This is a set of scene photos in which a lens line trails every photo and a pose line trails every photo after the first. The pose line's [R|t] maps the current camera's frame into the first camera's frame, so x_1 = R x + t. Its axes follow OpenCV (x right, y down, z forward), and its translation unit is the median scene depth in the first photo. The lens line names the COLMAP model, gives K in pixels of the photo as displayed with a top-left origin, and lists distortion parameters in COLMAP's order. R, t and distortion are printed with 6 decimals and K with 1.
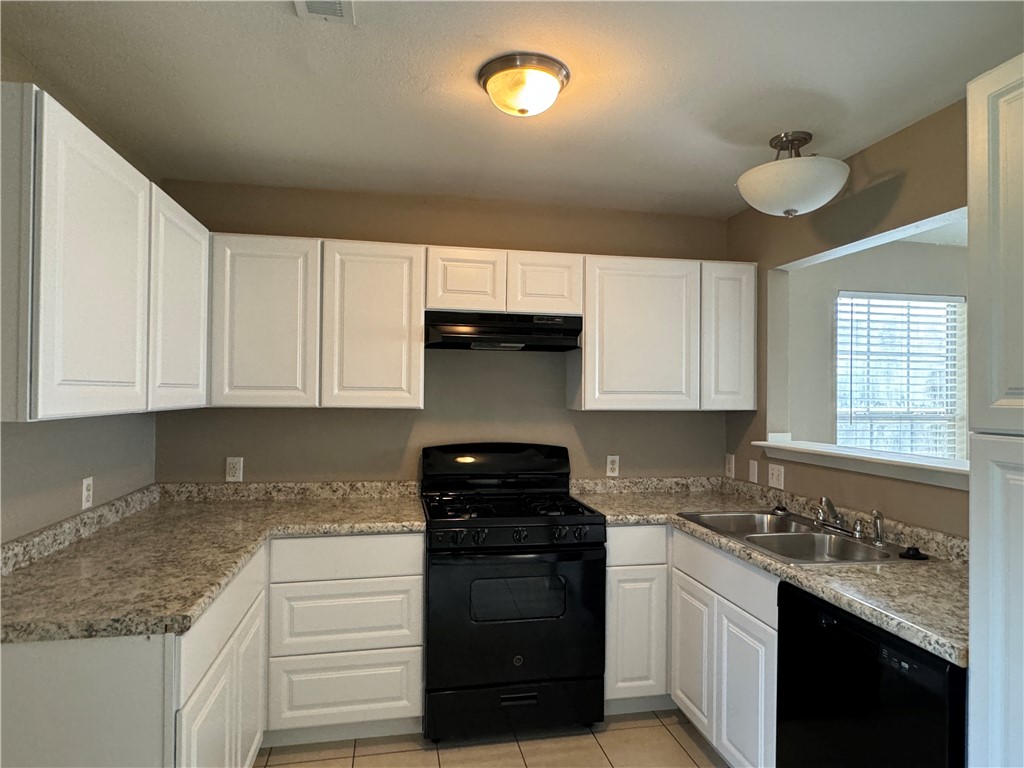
lens RADIAL K [[605.6, 0, 511.3], [0, 605.6, 386.2], [0, 0, 1]] dist [0.001861, 0.004313]
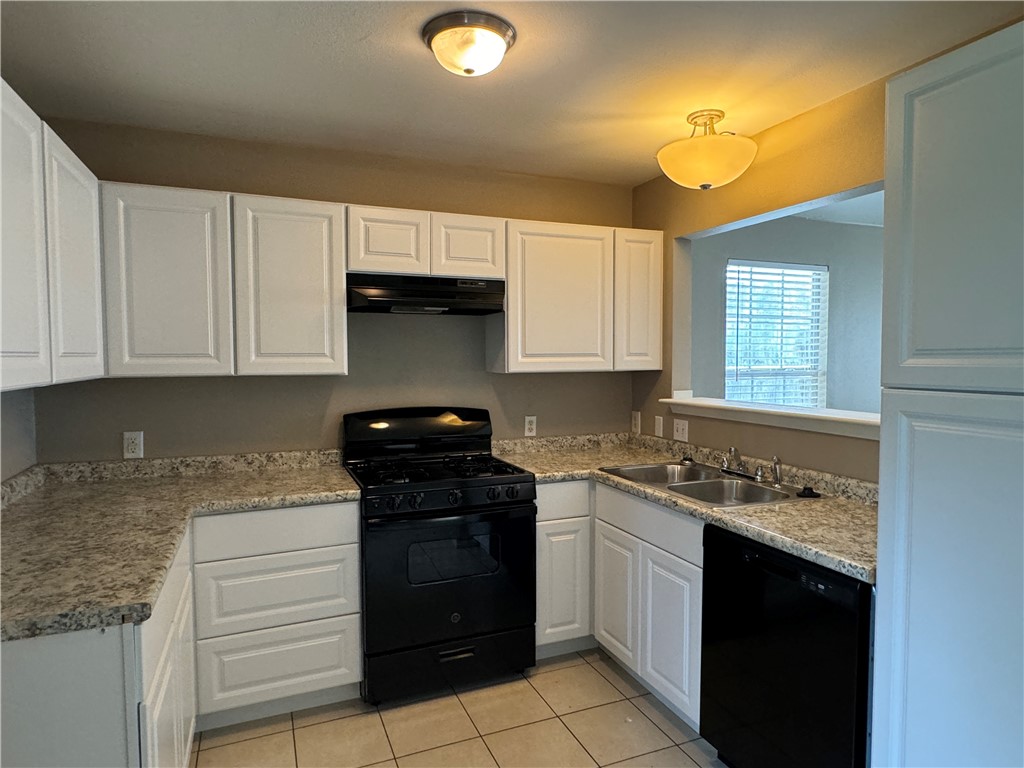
lens RADIAL K [[605.6, 0, 508.9], [0, 605.6, 381.8], [0, 0, 1]] dist [0.001861, 0.004313]
pose [[0.980496, -0.021830, 0.195322, -0.090334], [0.010778, 0.998289, 0.057472, -0.004854], [-0.196242, -0.054246, 0.979054, -0.001936]]
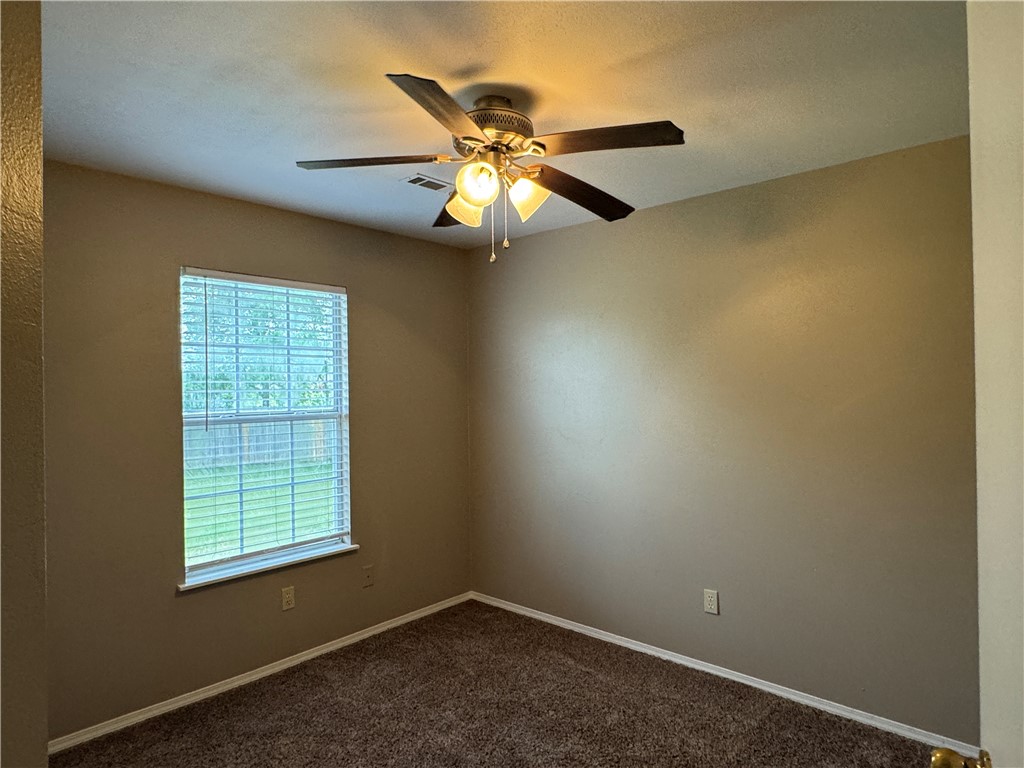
lens RADIAL K [[605.6, 0, 517.4], [0, 605.6, 380.2], [0, 0, 1]] dist [0.001861, 0.004313]
pose [[0.799914, -0.016940, 0.599876, 0.572934], [0.022800, 0.999738, -0.002171, 0.007626], [-0.599682, 0.015414, 0.800090, 0.122865]]
